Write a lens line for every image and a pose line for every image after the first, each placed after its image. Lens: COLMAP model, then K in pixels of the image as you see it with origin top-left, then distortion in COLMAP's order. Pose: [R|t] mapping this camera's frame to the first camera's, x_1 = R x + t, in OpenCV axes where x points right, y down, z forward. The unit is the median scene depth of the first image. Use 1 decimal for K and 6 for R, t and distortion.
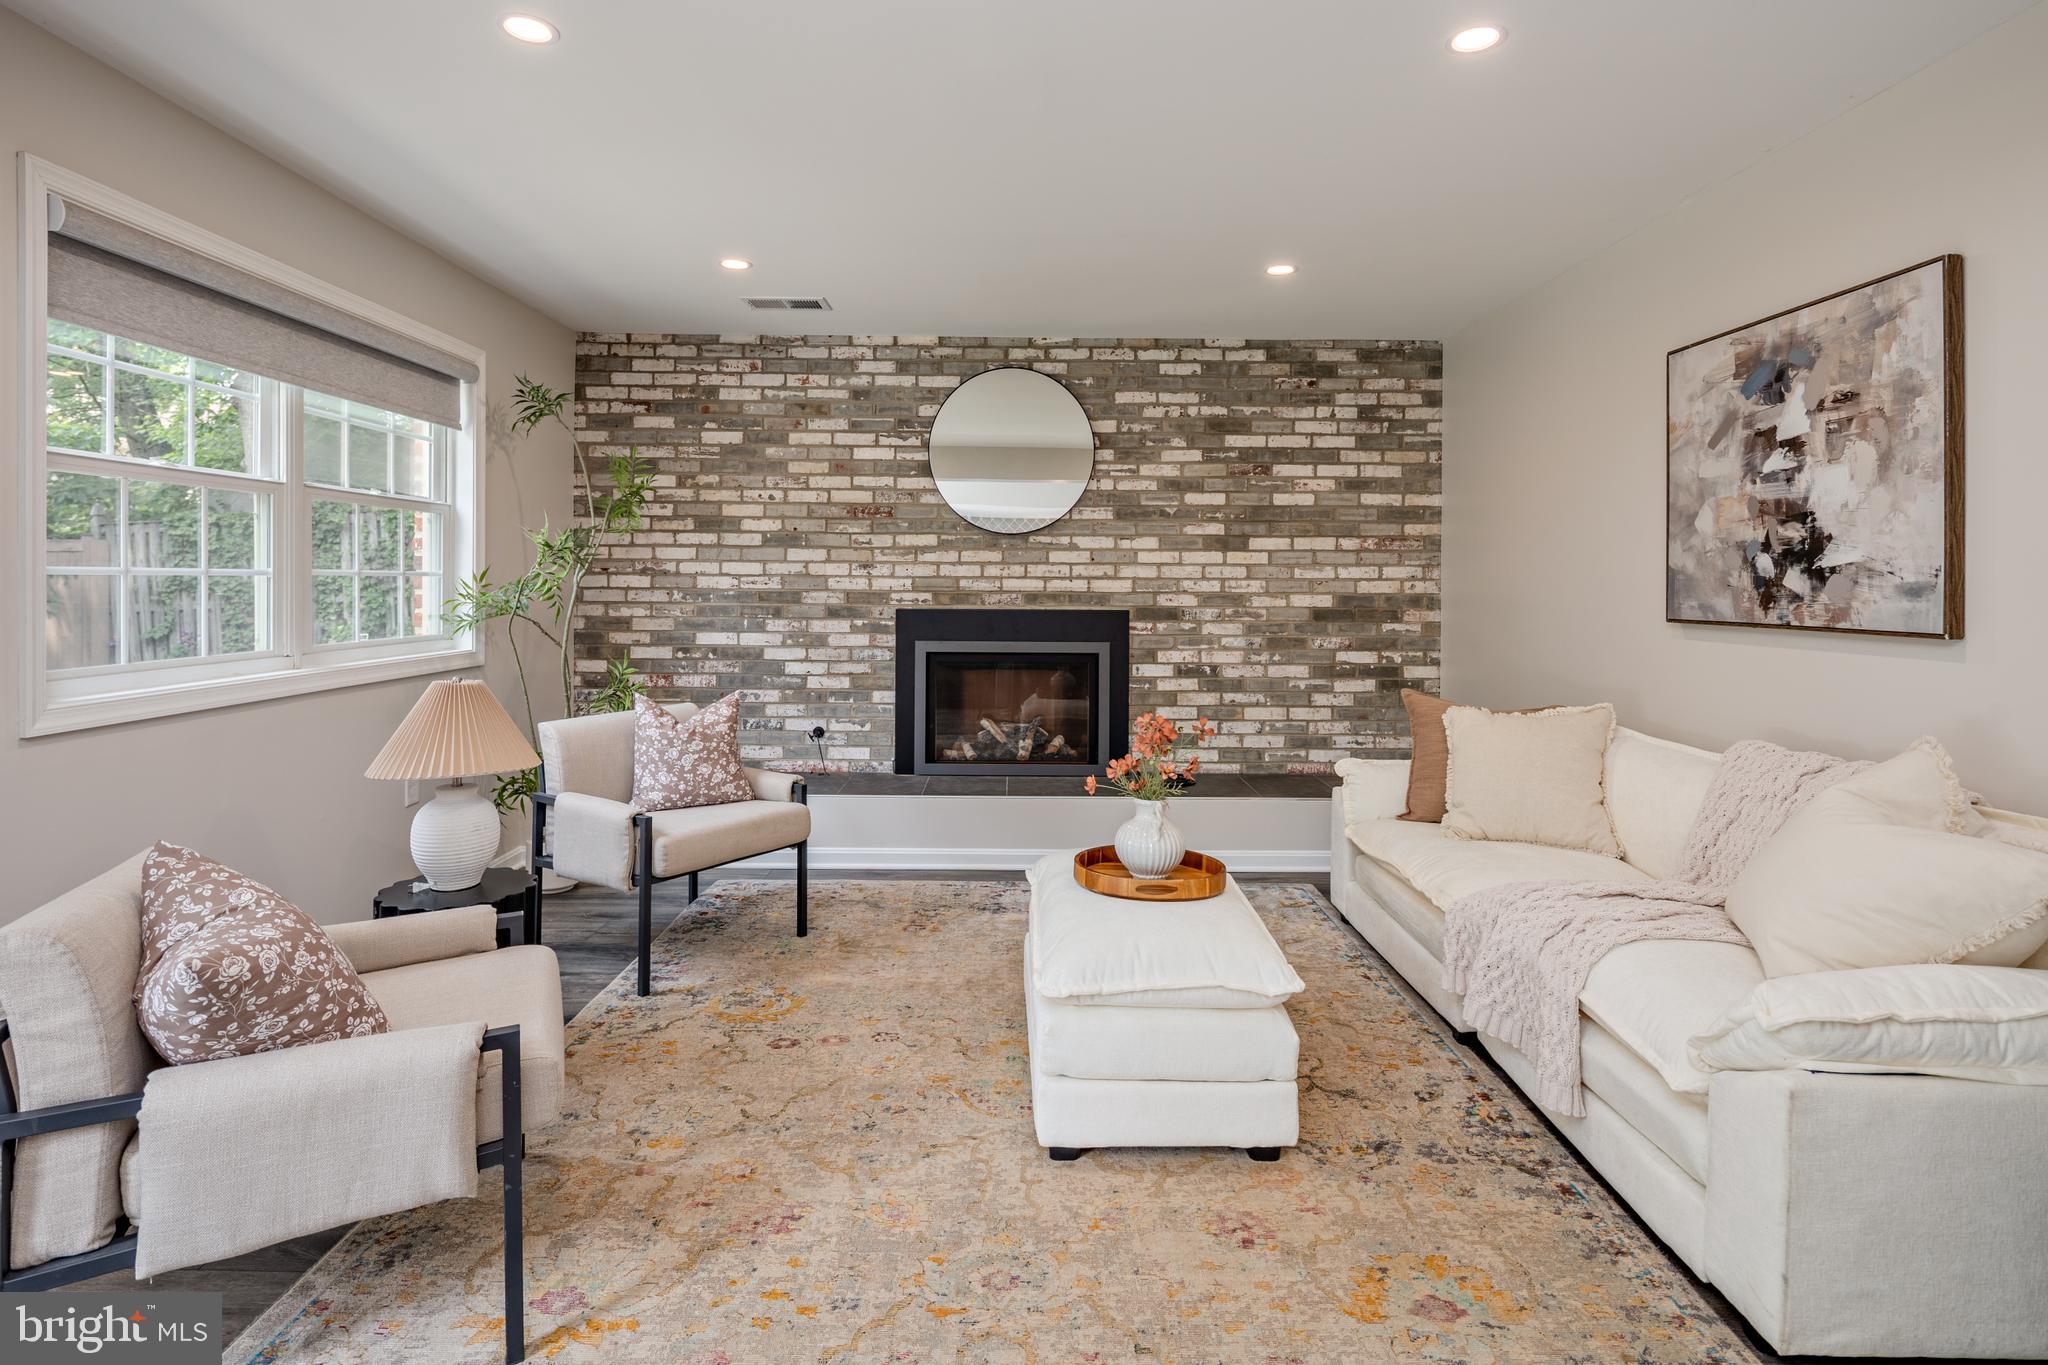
lens RADIAL K [[994.8, 0, 1015.4], [0, 994.8, 583.9], [0, 0, 1]] dist [0.006594, -0.006267]
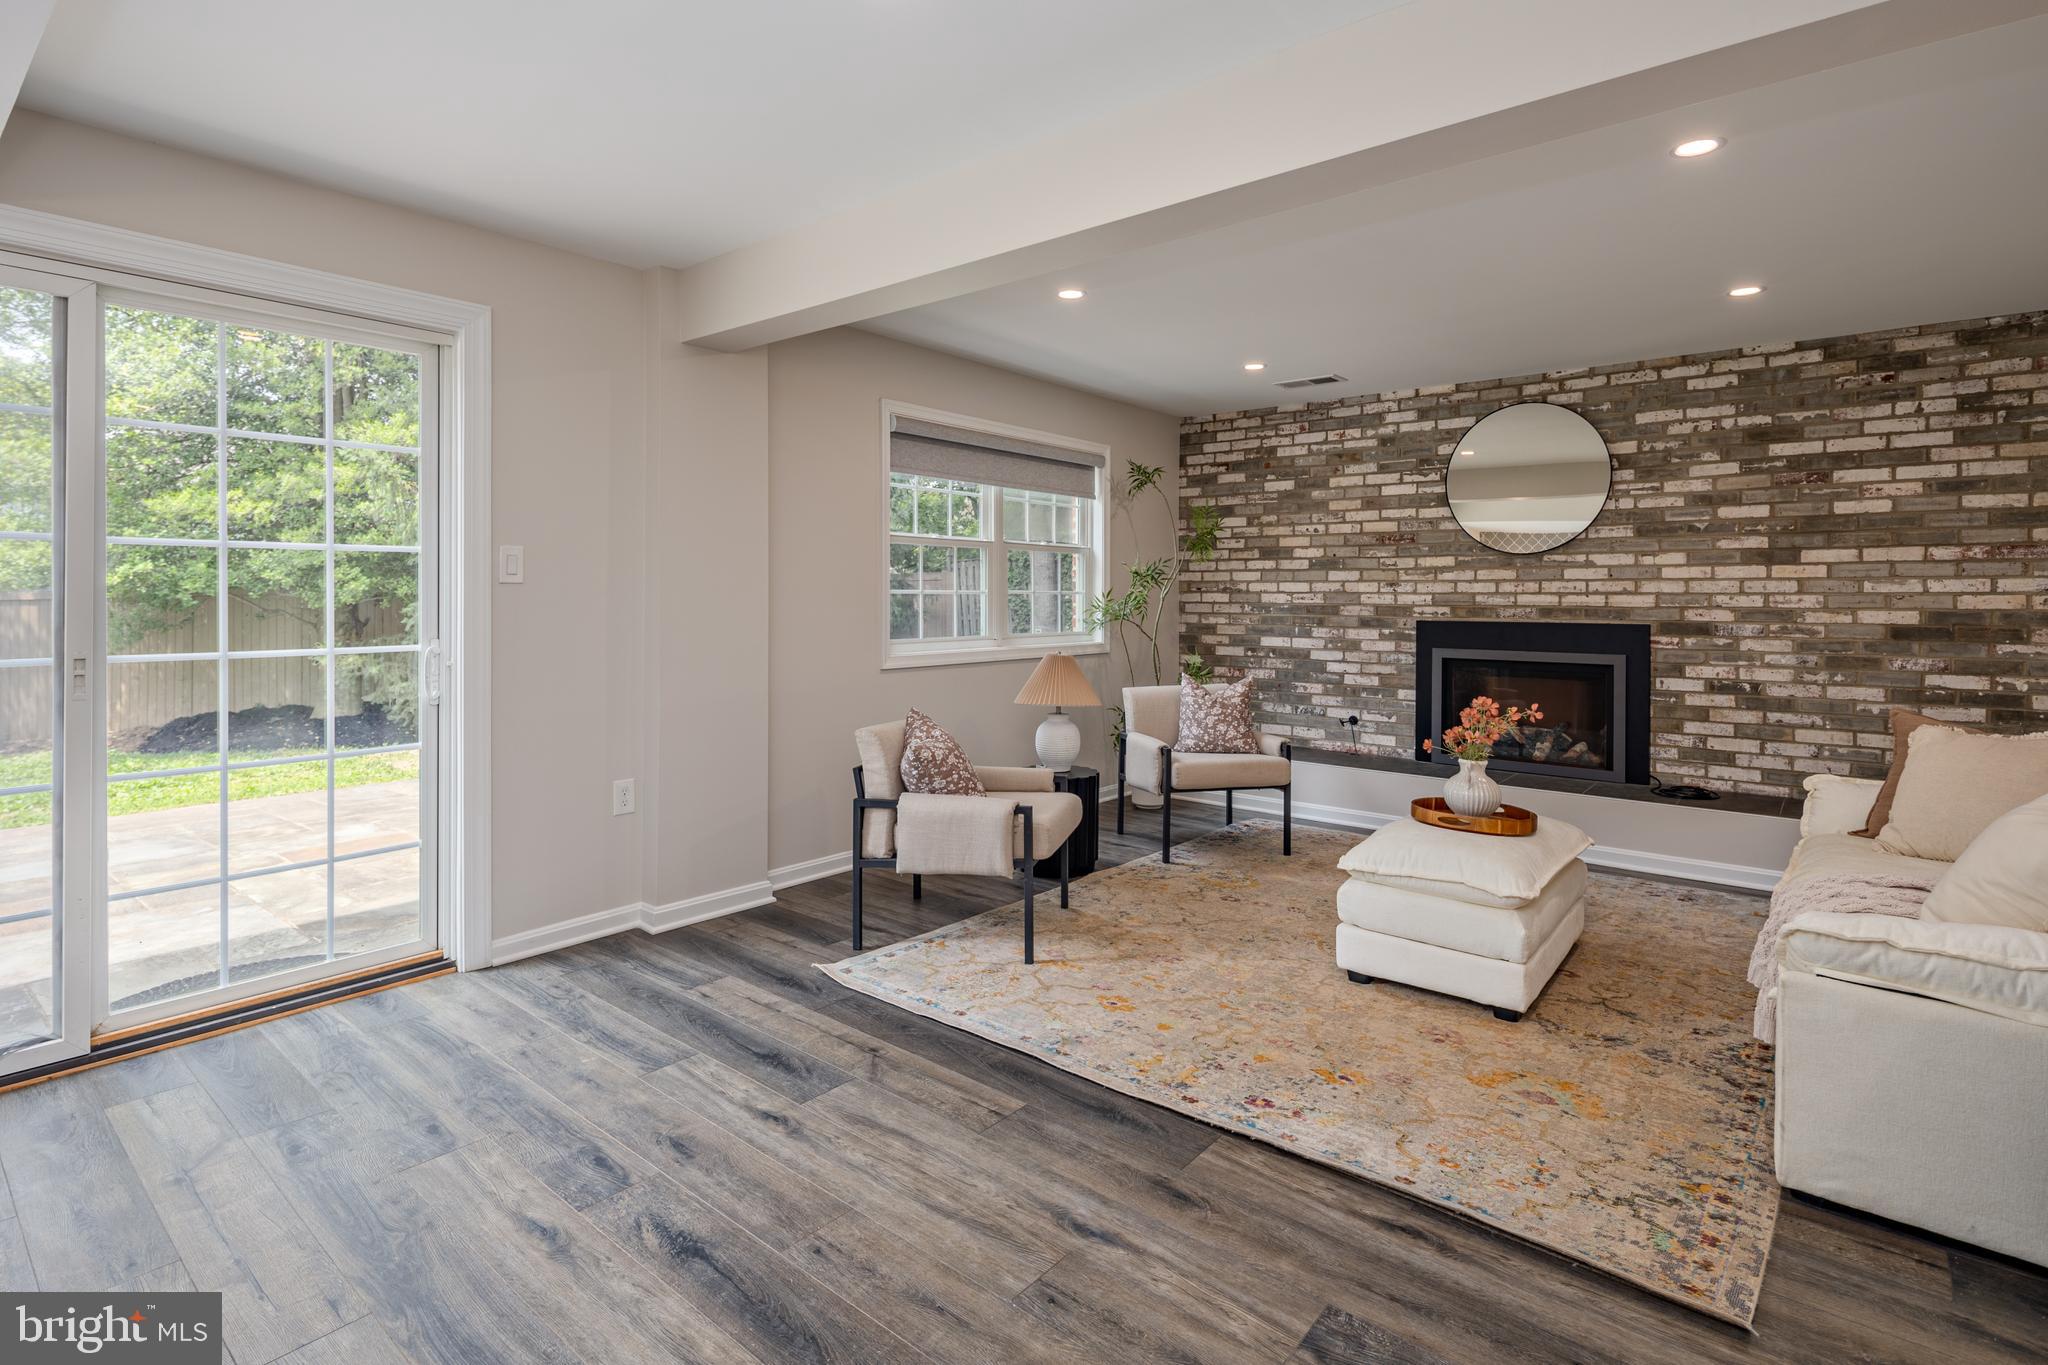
lens RADIAL K [[994.8, 0, 1014.2], [0, 994.8, 601.9], [0, 0, 1]] dist [0.006594, -0.006267]
pose [[0.766657, 0.000147, -0.642057, 0.270320], [-0.000721, 1.000000, -0.000631, 0.004254], [0.642057, 0.000947, 0.766656, -0.208987]]
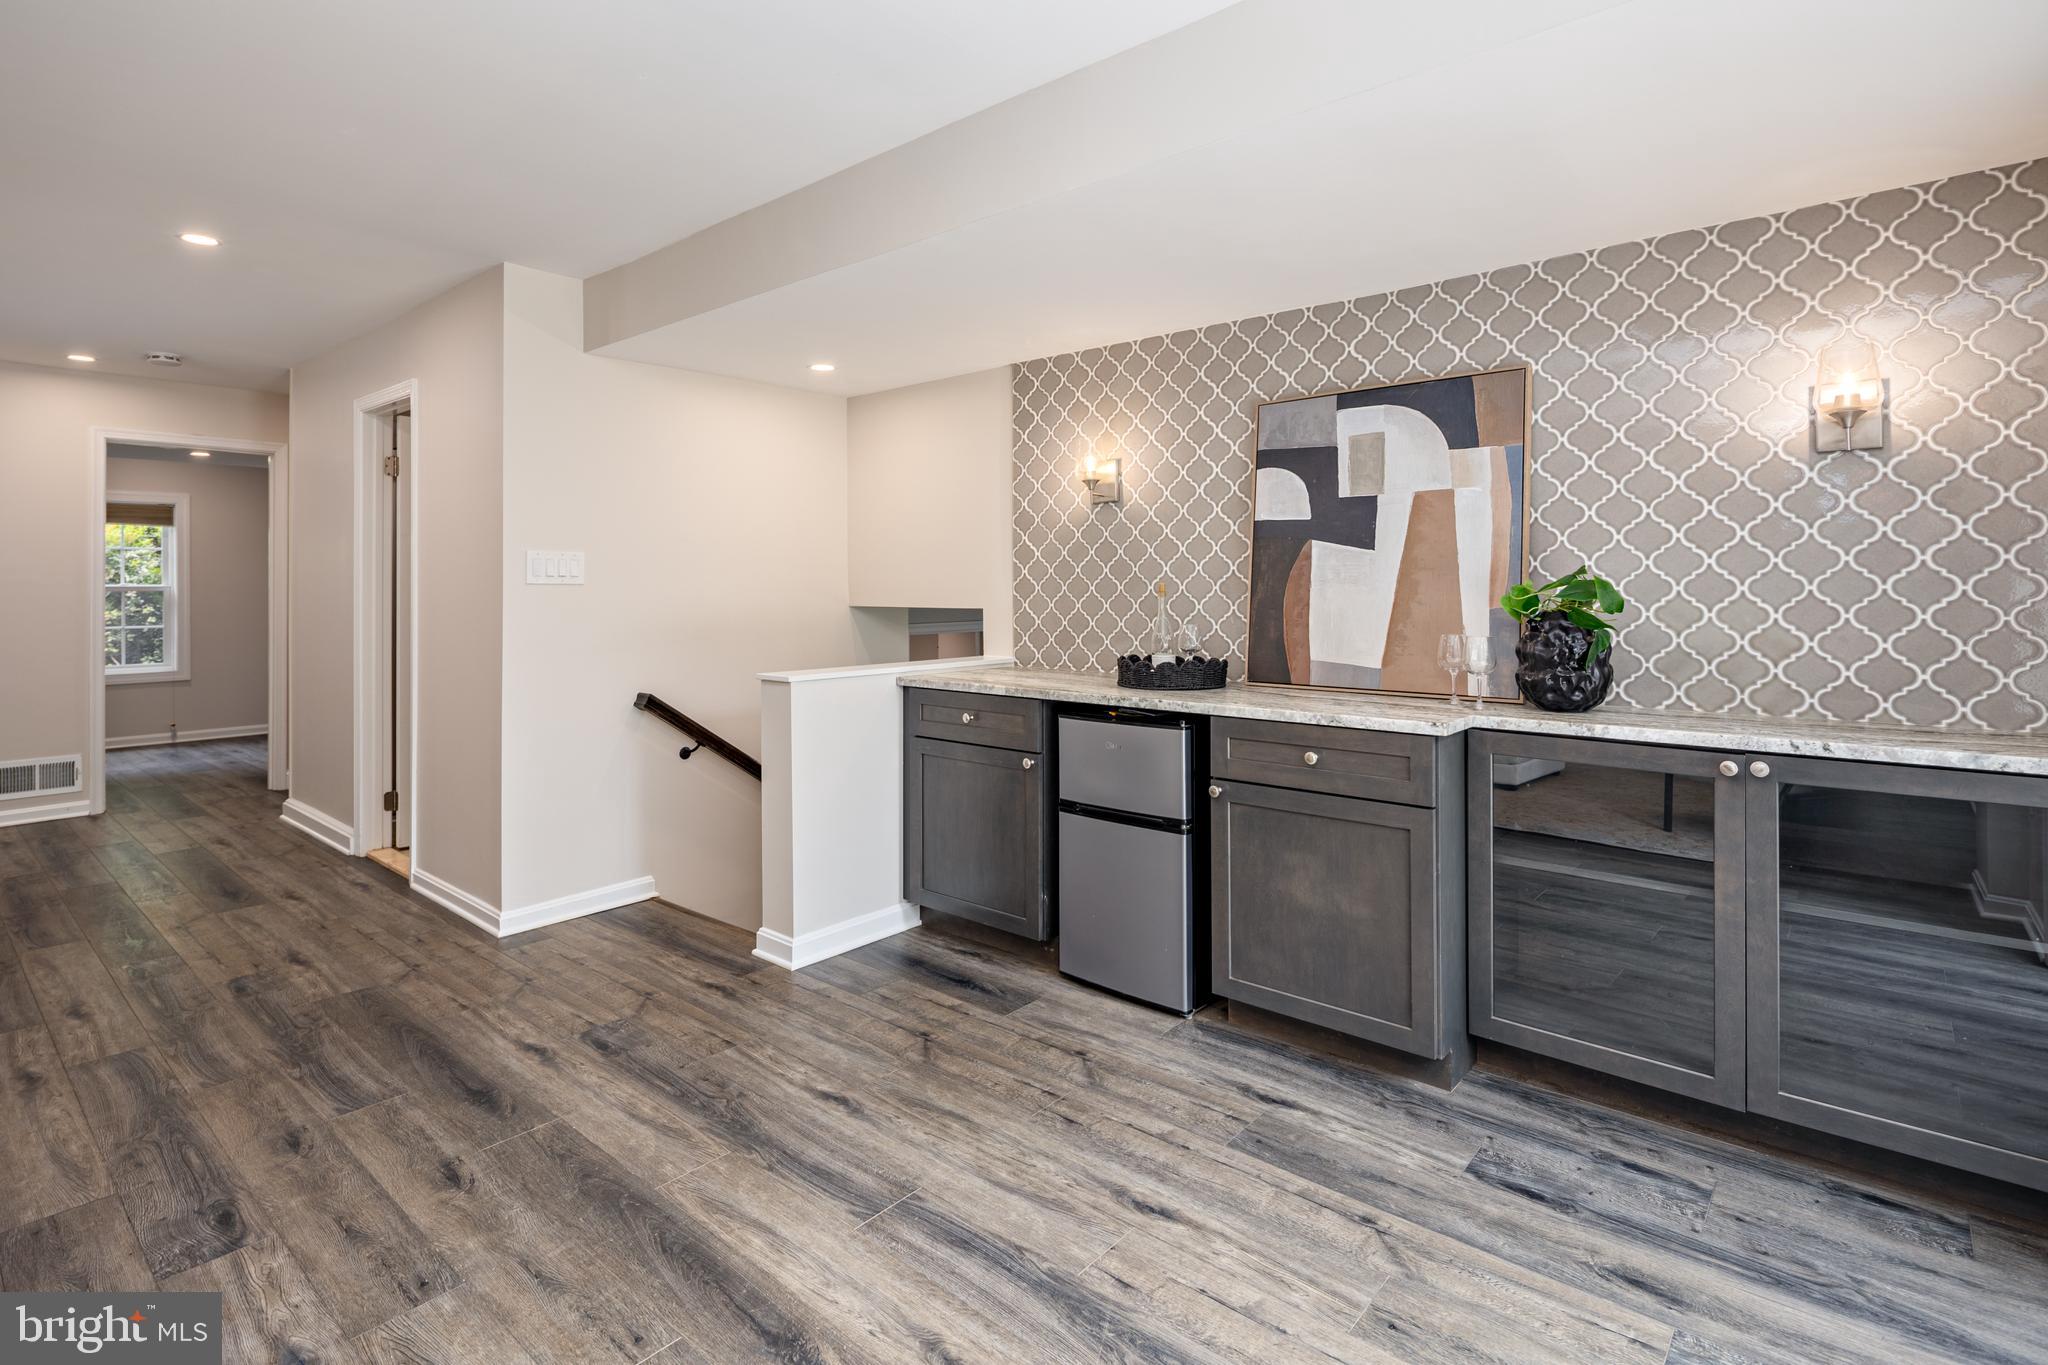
lens RADIAL K [[994.8, 0, 1018.1], [0, 994.8, 585.8], [0, 0, 1]] dist [0.006594, -0.006267]
pose [[-0.760302, -0.002325, 0.649565, -0.355453], [-0.000032, 0.999994, 0.003542, -0.001507], [-0.649570, 0.002672, -0.760298, 0.212646]]
